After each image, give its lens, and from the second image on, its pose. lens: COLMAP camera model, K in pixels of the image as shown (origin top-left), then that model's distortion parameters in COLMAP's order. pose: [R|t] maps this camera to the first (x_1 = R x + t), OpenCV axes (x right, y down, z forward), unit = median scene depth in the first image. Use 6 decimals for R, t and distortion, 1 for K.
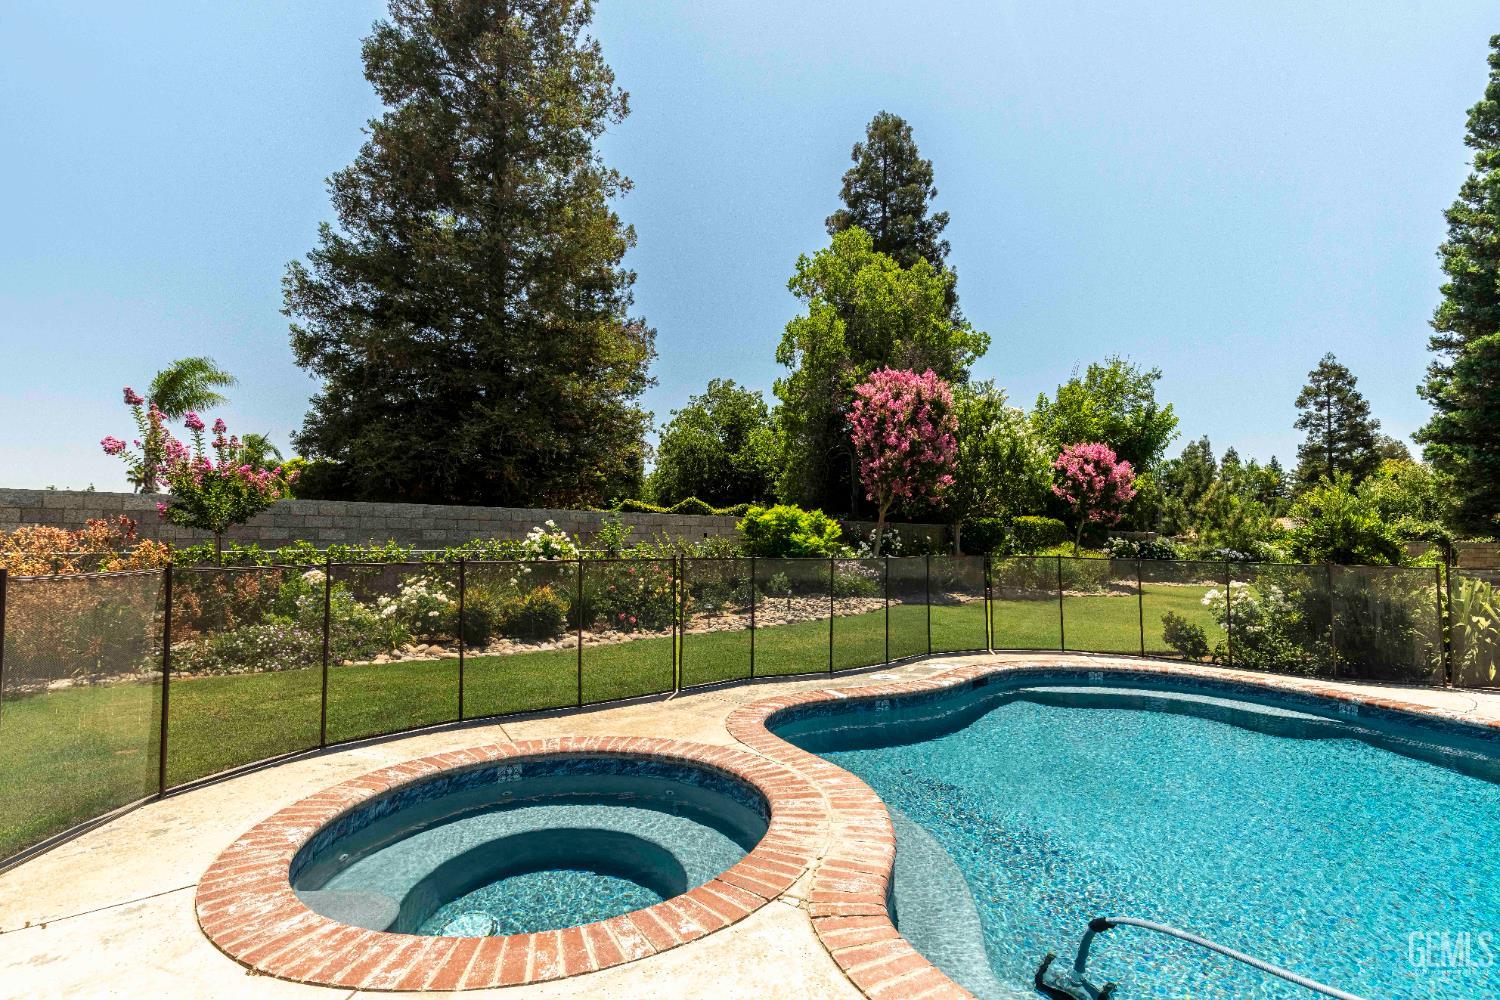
lens RADIAL K [[679.2, 0, 751.0], [0, 679.2, 507.5], [0, 0, 1]] dist [0.002691, 0.000167]
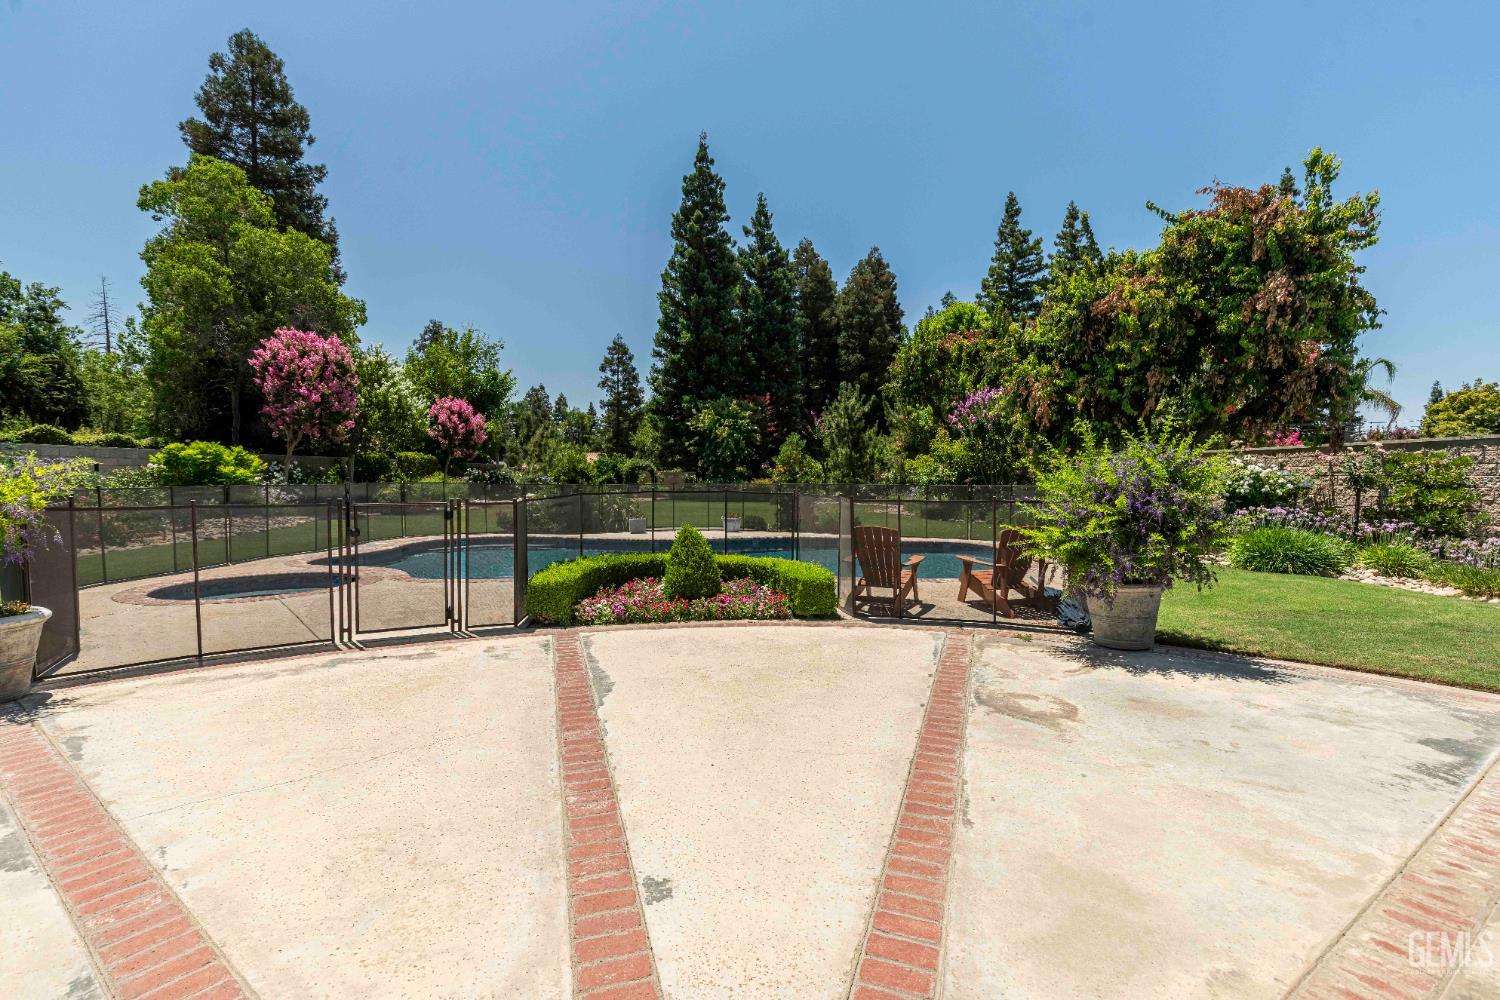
lens RADIAL K [[679.2, 0, 751.0], [0, 679.2, 507.5], [0, 0, 1]] dist [0.002691, 0.000167]
pose [[0.636141, -0.040118, 0.770529, -0.192471], [-0.041893, 0.995378, 0.086411, -0.022967], [-0.770435, -0.087249, 0.631521, -0.354824]]
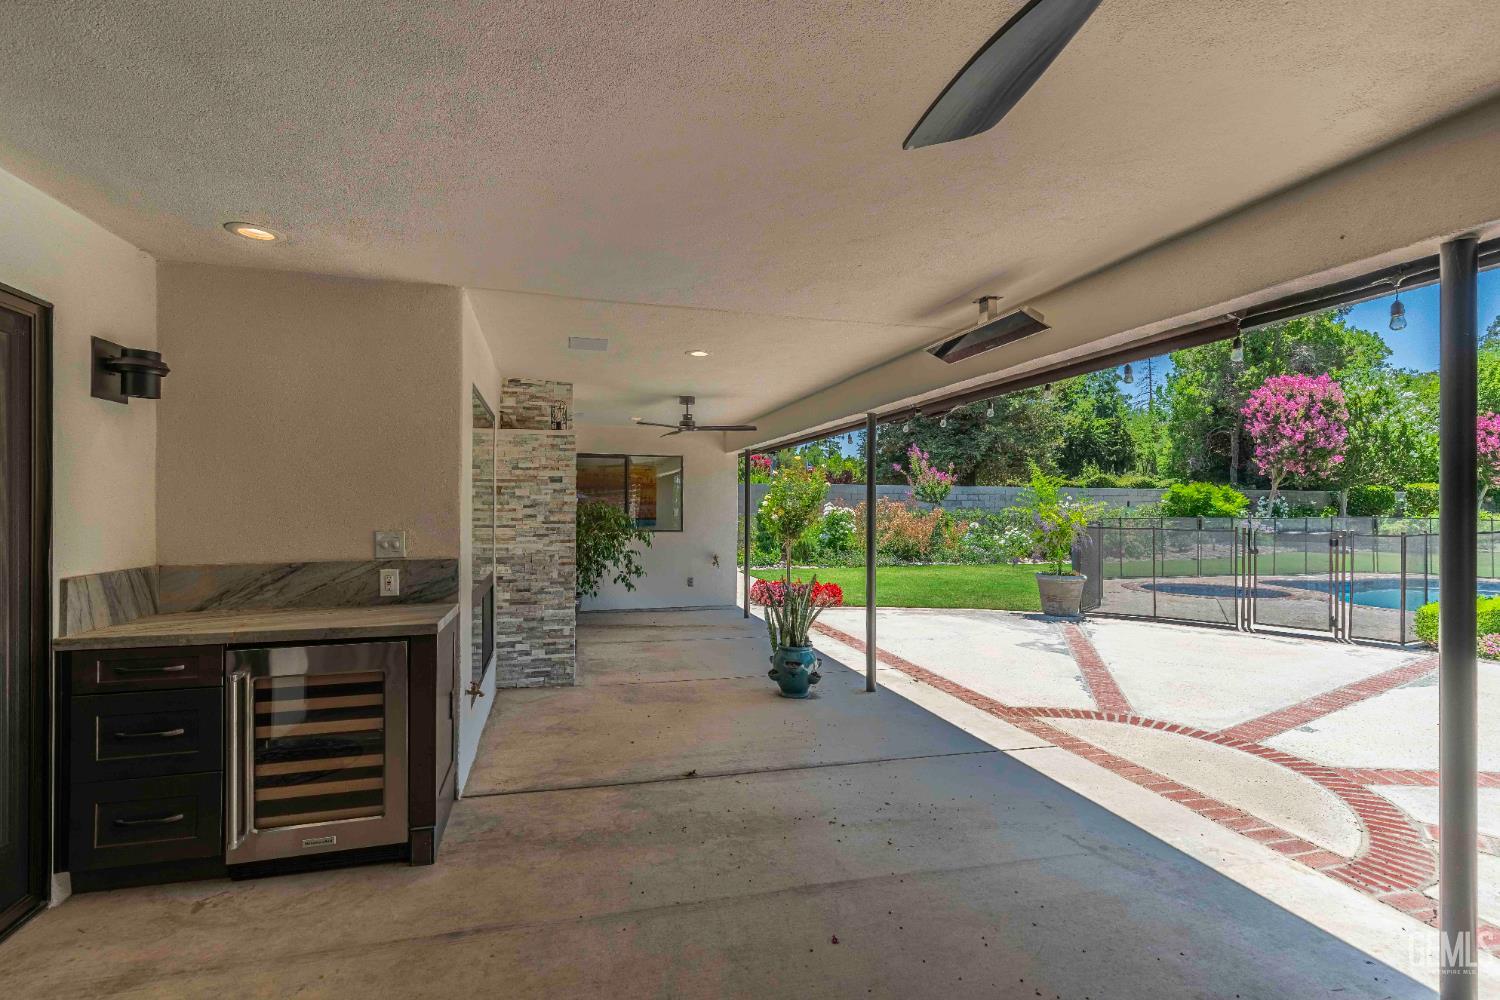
lens RADIAL K [[693.1, 0, 749.7], [0, 693.1, 504.1], [0, 0, 1]] dist [0.002862, -0.000155]
pose [[0.921935, -0.001921, -0.387340, -0.196096], [0.022211, 0.998605, 0.047912, -0.036590], [0.386707, -0.052775, 0.920691, -0.559483]]
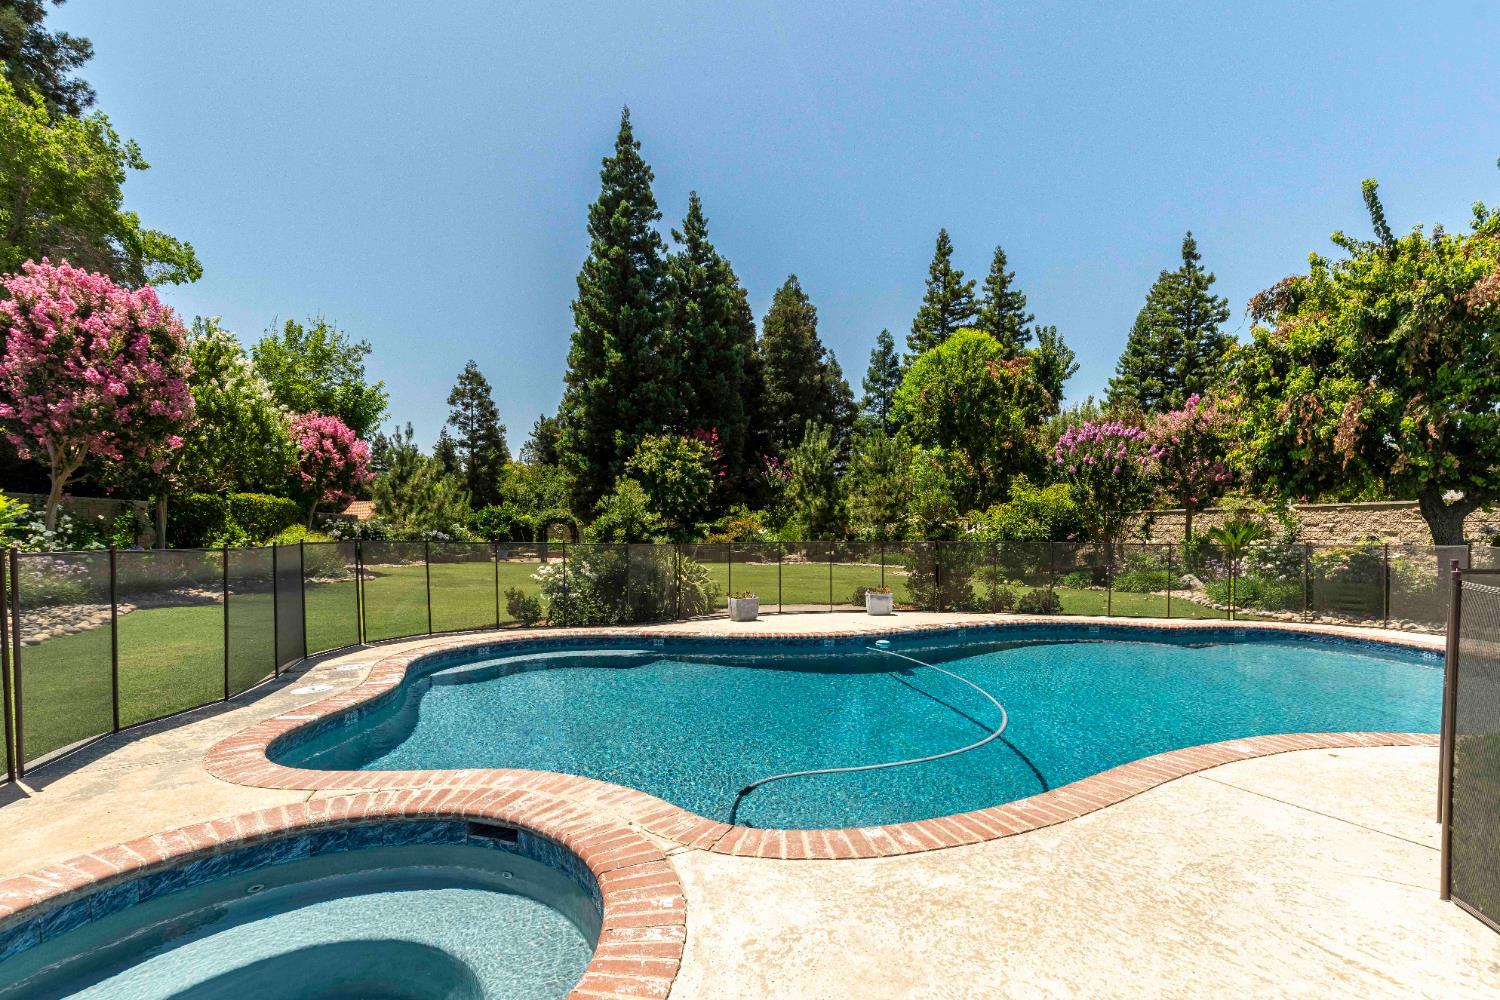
lens RADIAL K [[702.8, 0, 761.3], [0, 702.8, 568.1], [0, 0, 1]] dist [0.000621, 0.000358]
pose [[0.429548, -0.051041, 0.901600, -0.121876], [-0.052474, 0.995304, 0.081345, 0.001355], [-0.901518, -0.082252, 0.424853, 0.056027]]
